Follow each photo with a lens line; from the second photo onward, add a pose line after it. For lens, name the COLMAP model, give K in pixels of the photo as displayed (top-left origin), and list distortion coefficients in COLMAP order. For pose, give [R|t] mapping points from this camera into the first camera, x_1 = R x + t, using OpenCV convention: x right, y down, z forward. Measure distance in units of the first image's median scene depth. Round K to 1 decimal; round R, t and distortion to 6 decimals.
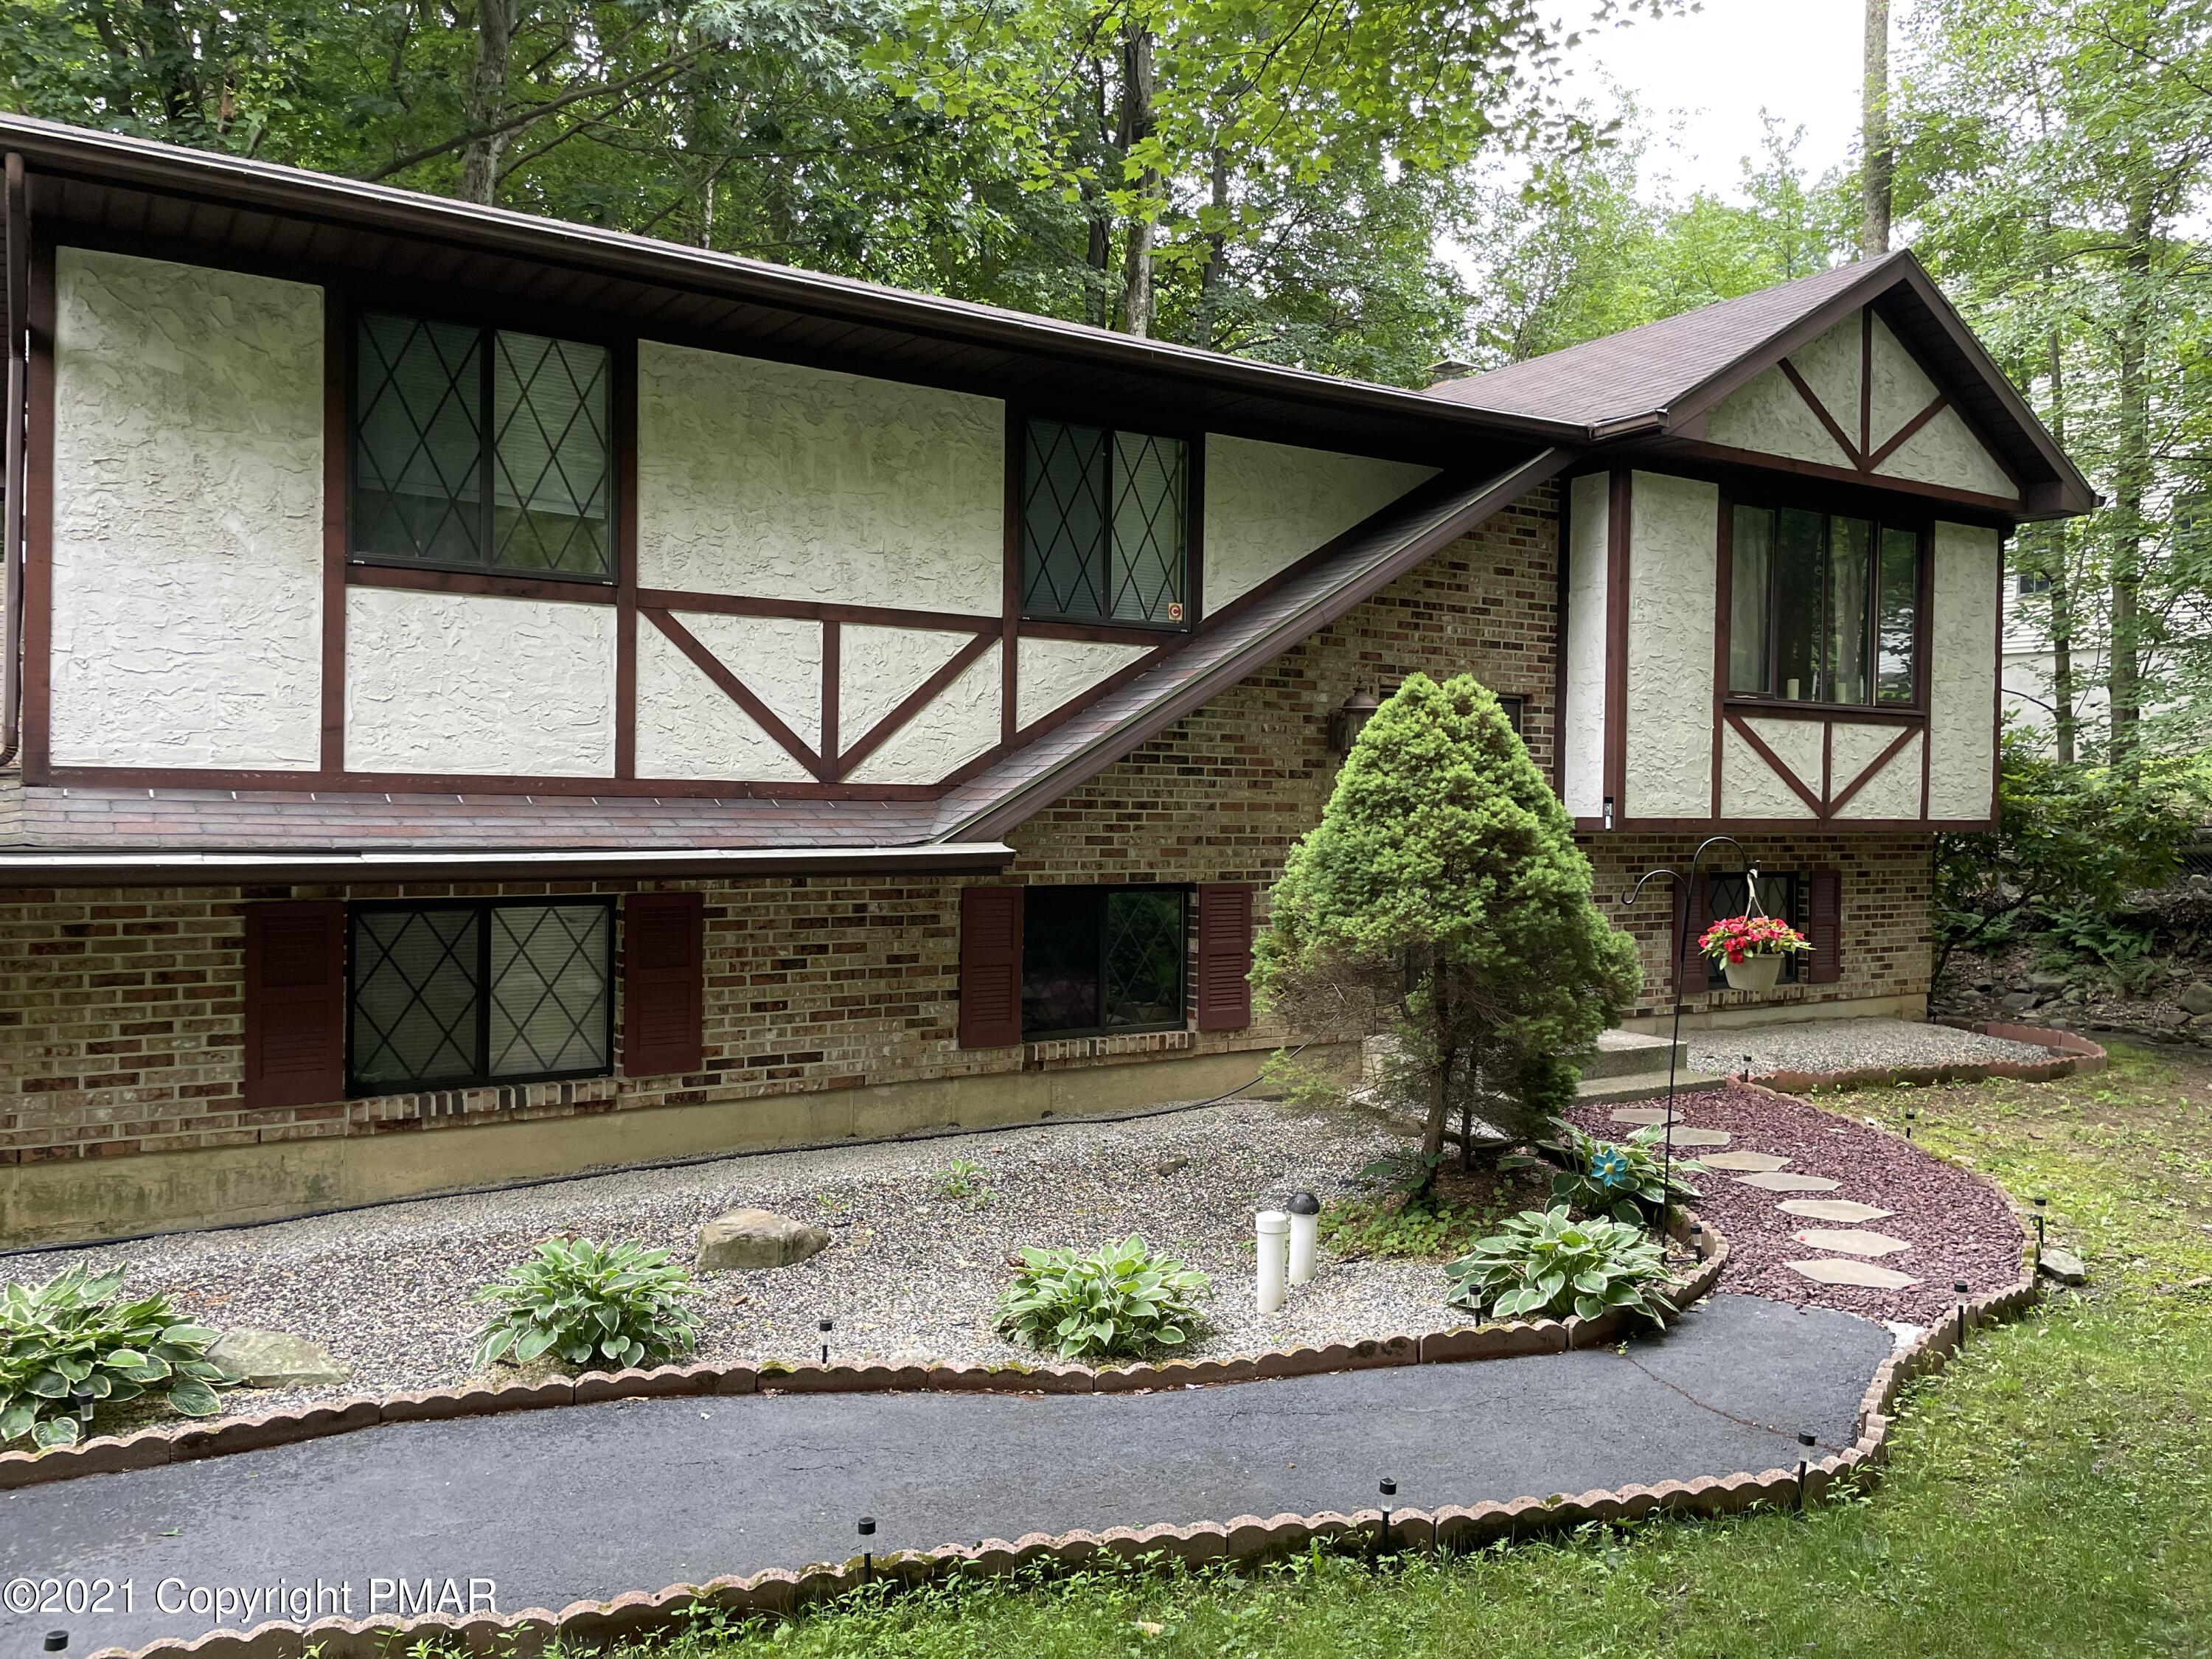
lens RADIAL K [[1672.1, 0, 1106.0], [0, 1672.1, 829.5], [0, 0, 1]] dist [0.109674, -0.139346]
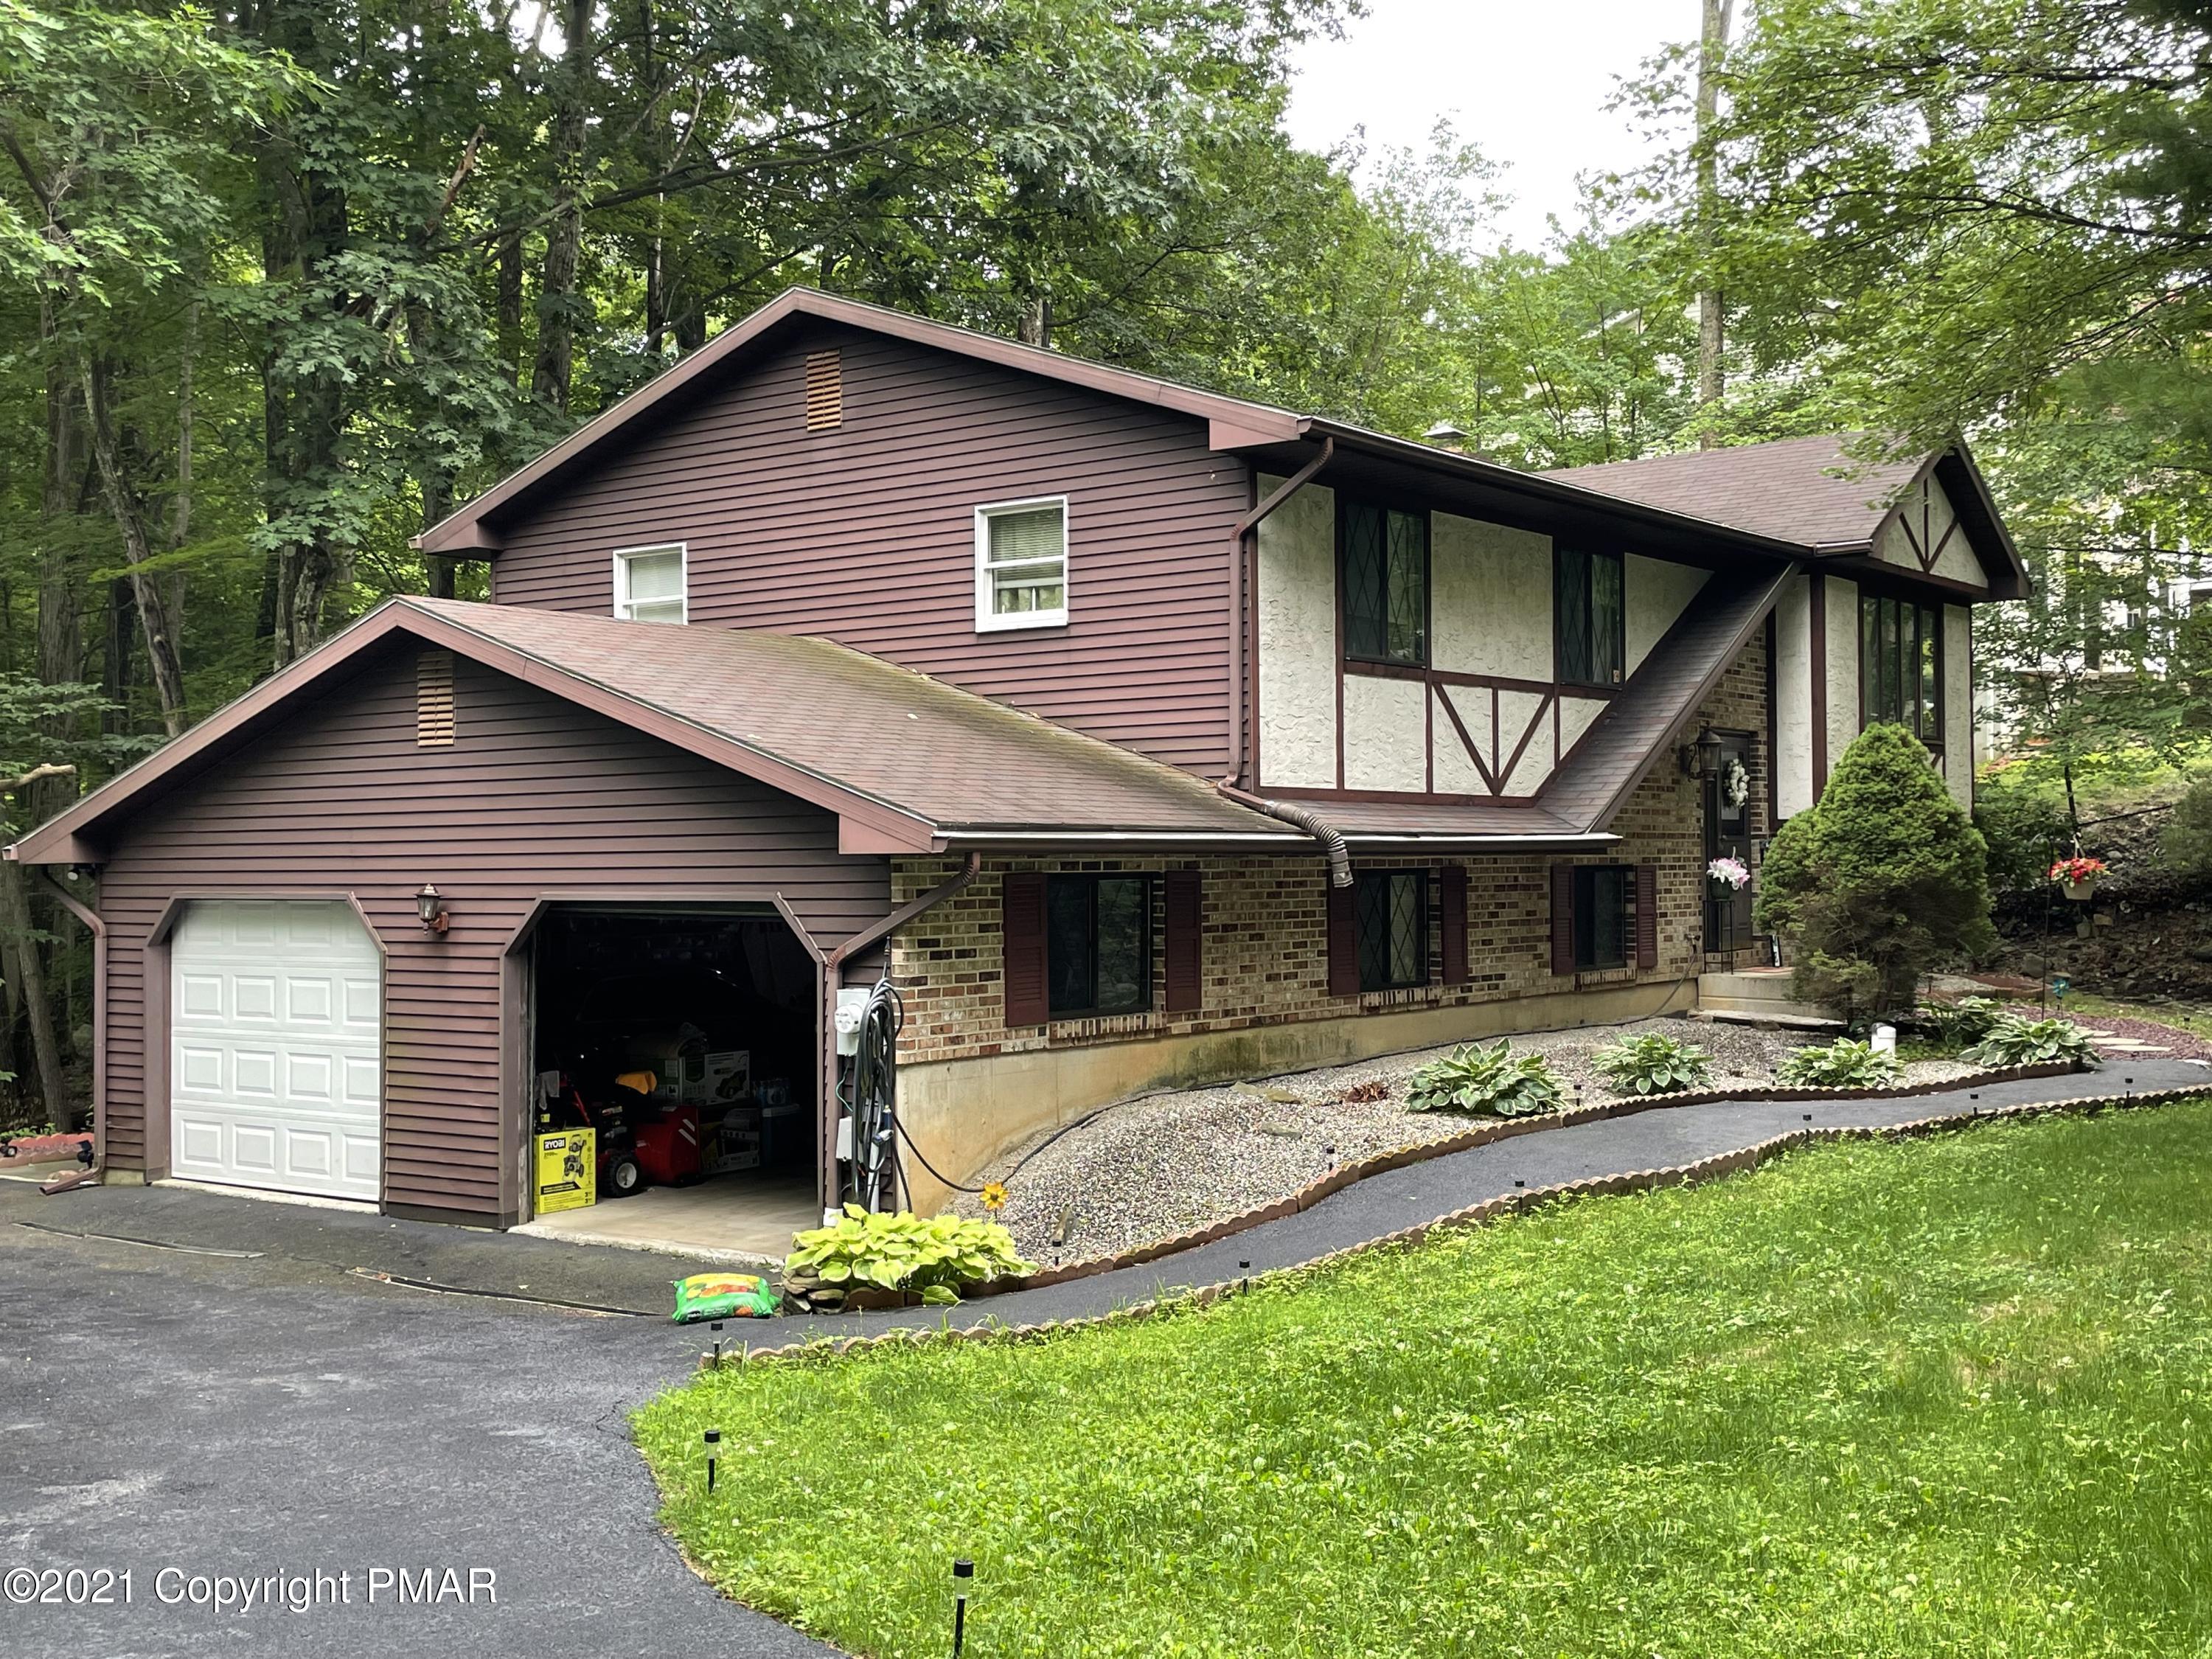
lens RADIAL K [[2404.9, 0, 1106.0], [0, 2404.9, 829.5], [0, 0, 1]] dist [0.109715, -0.004154]
pose [[0.936780, -0.017688, 0.349473, -1.280619], [0.027968, 0.999311, -0.024389, 0.046687], [-0.348801, 0.032621, 0.936629, -0.922541]]
